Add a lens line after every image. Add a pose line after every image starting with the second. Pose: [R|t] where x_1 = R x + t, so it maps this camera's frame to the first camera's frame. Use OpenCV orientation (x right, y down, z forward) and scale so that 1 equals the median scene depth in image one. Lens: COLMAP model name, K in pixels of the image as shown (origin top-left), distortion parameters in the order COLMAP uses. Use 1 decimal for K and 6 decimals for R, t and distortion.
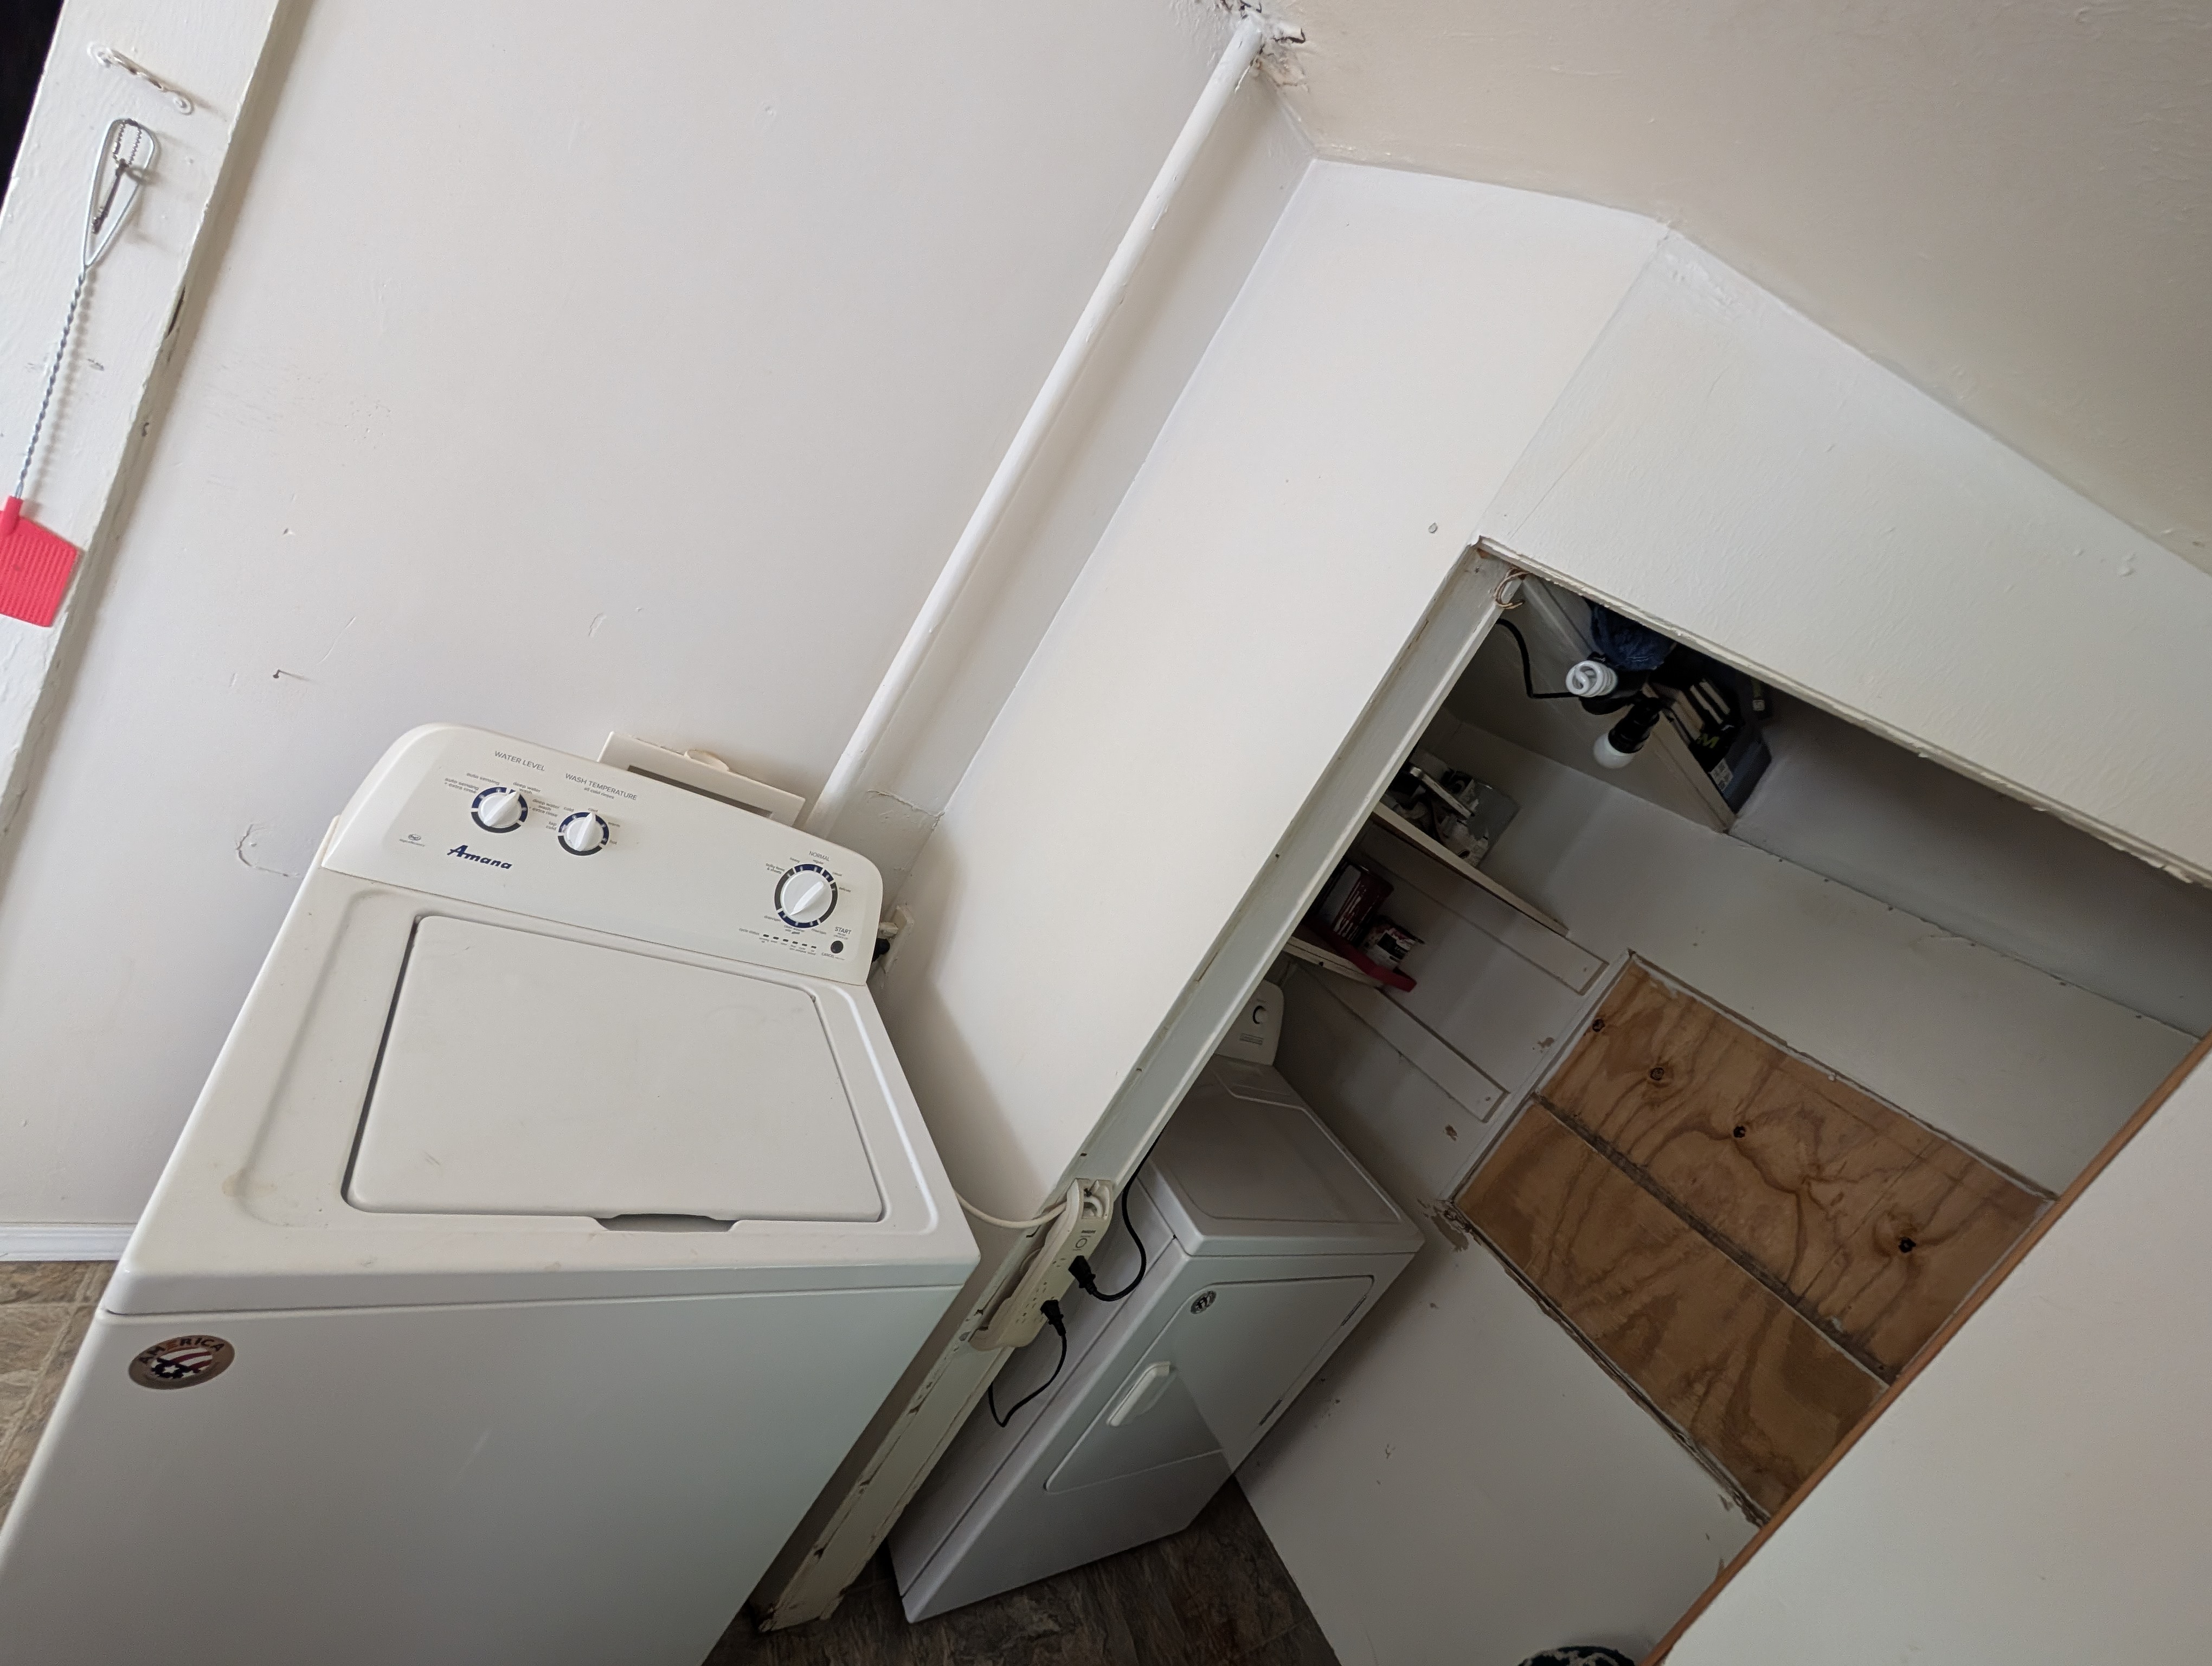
lens RADIAL K [[836.2, 0, 1098.9], [0, 836.2, 835.3], [0, 0, 1]] dist [0.000226, 0.000132]
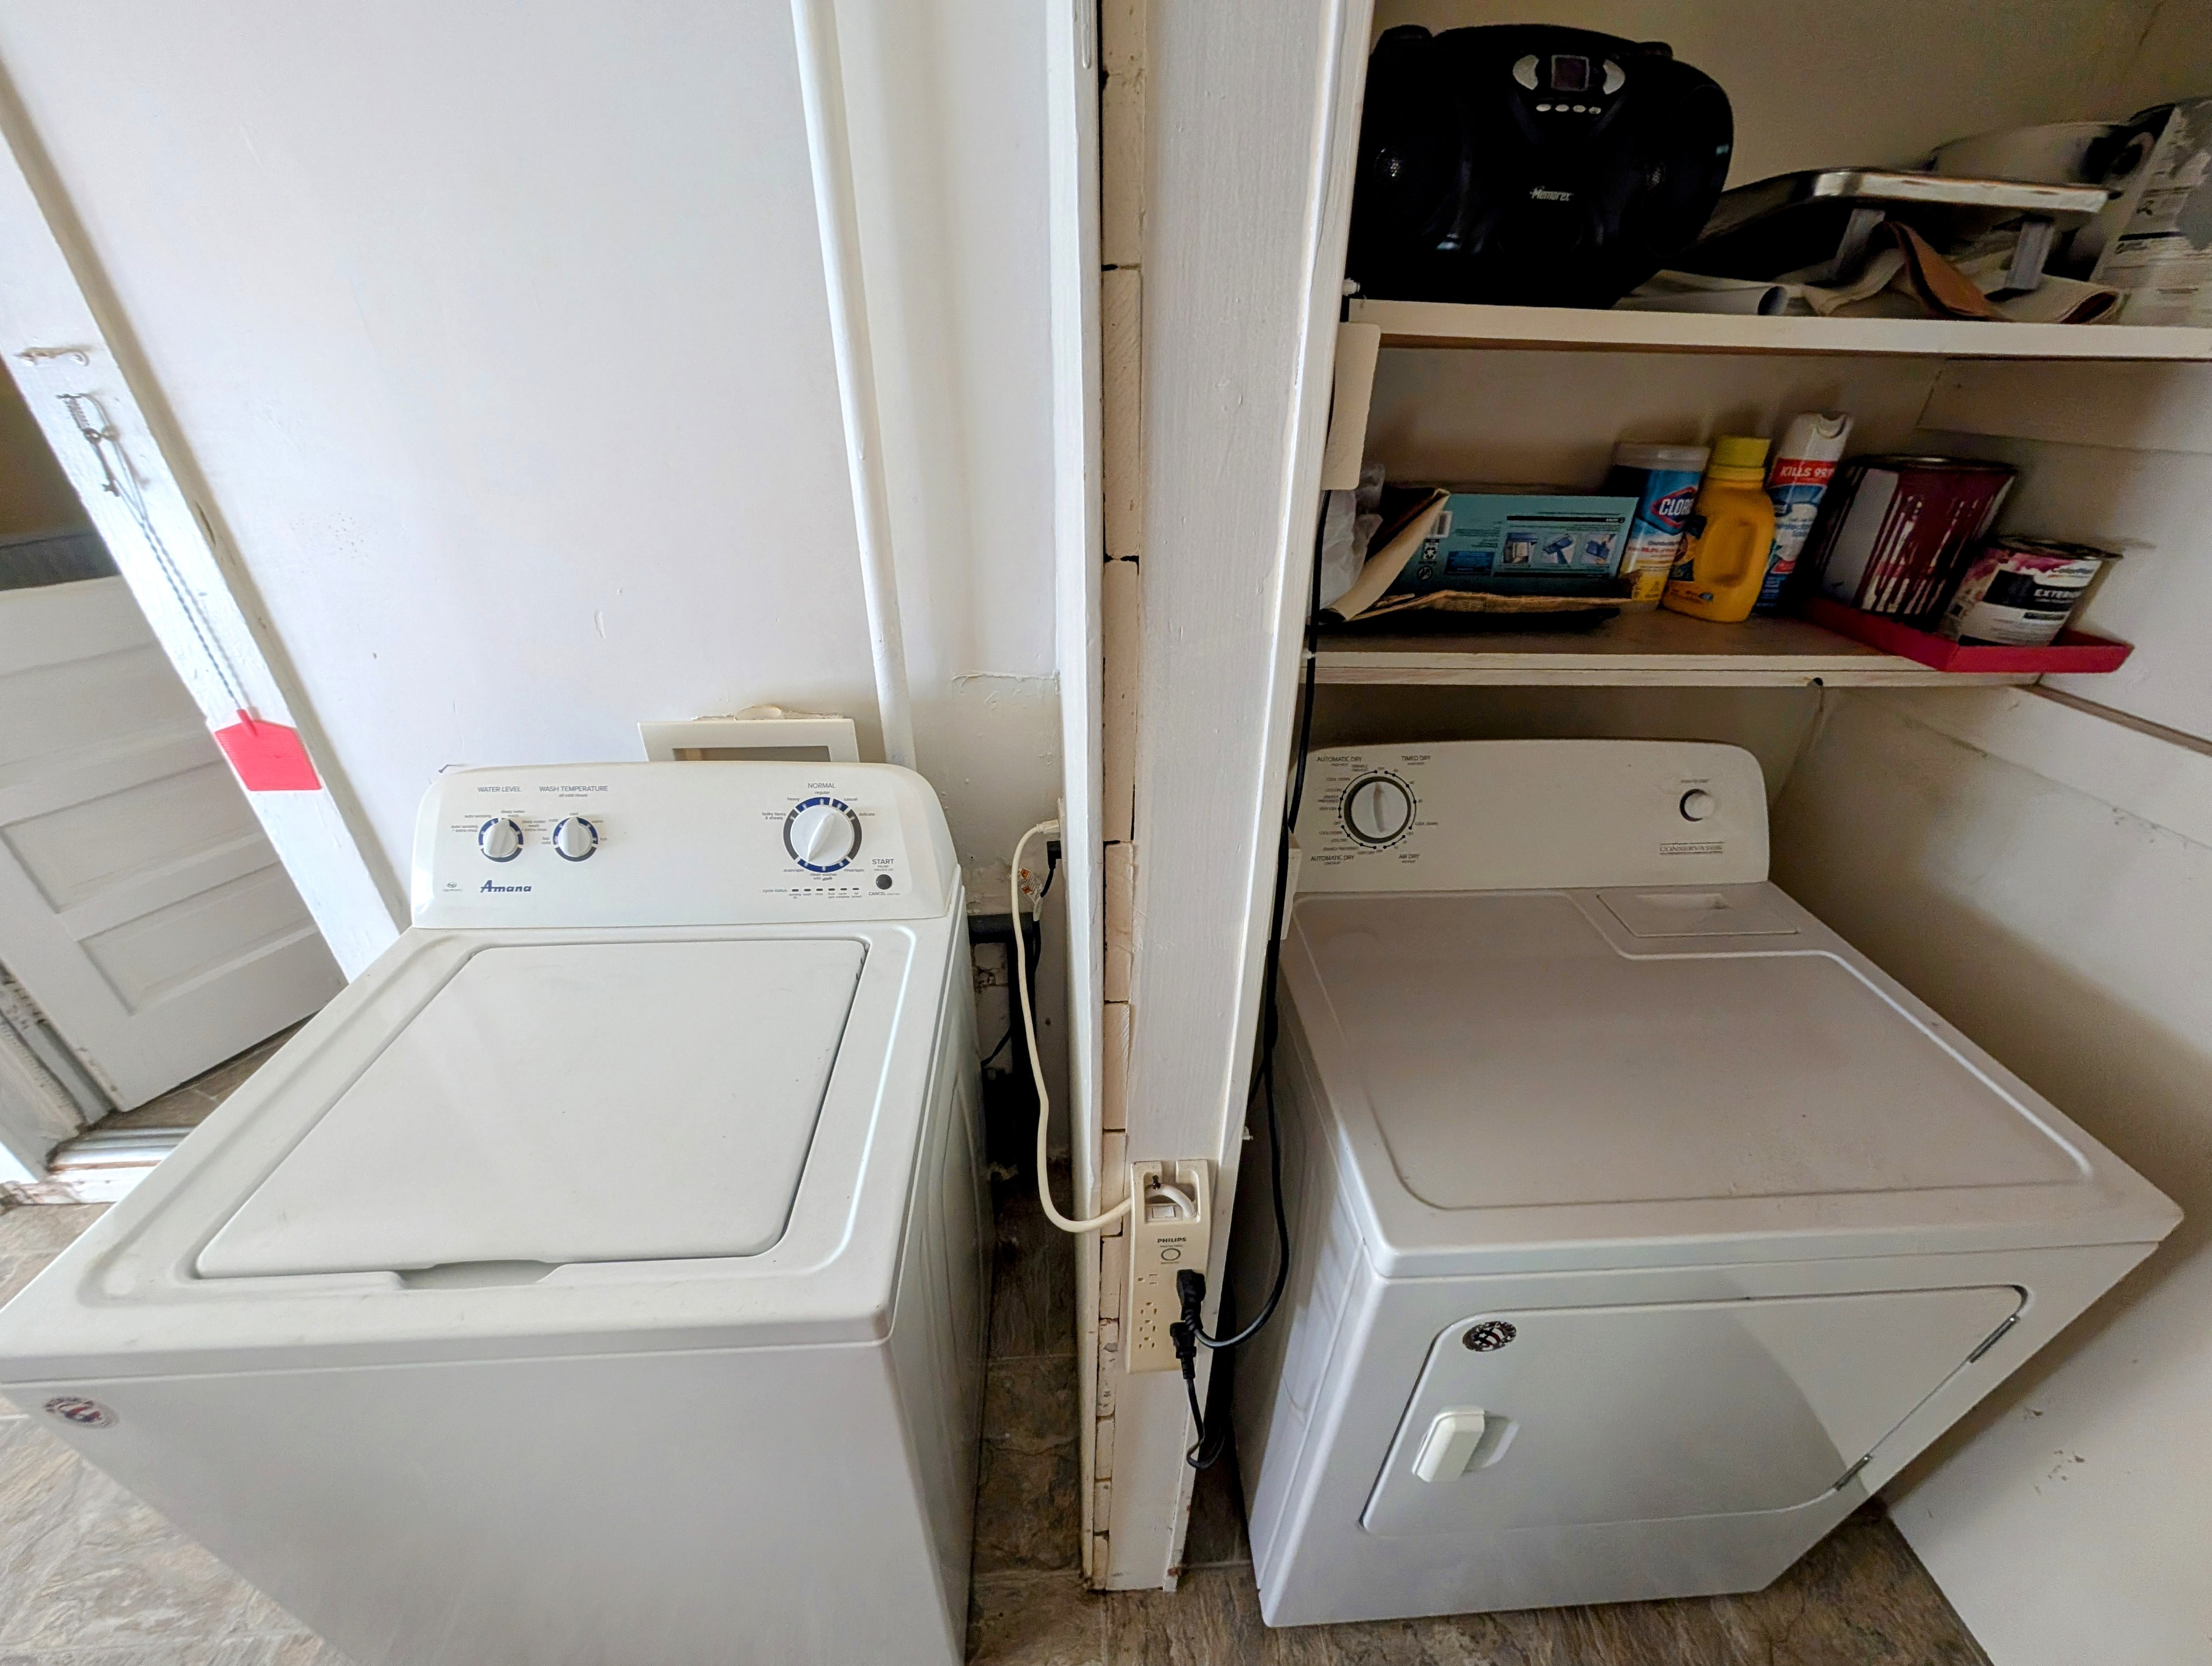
lens RADIAL K [[836.2, 0, 1111.2], [0, 836.2, 831.4], [0, 0, 1]] dist [0.000226, 0.000132]
pose [[0.742658, -0.221678, -0.631916, 0.394800], [0.321467, 0.945802, 0.046013, 0.121525], [0.587467, -0.237312, 0.773670, 0.504894]]
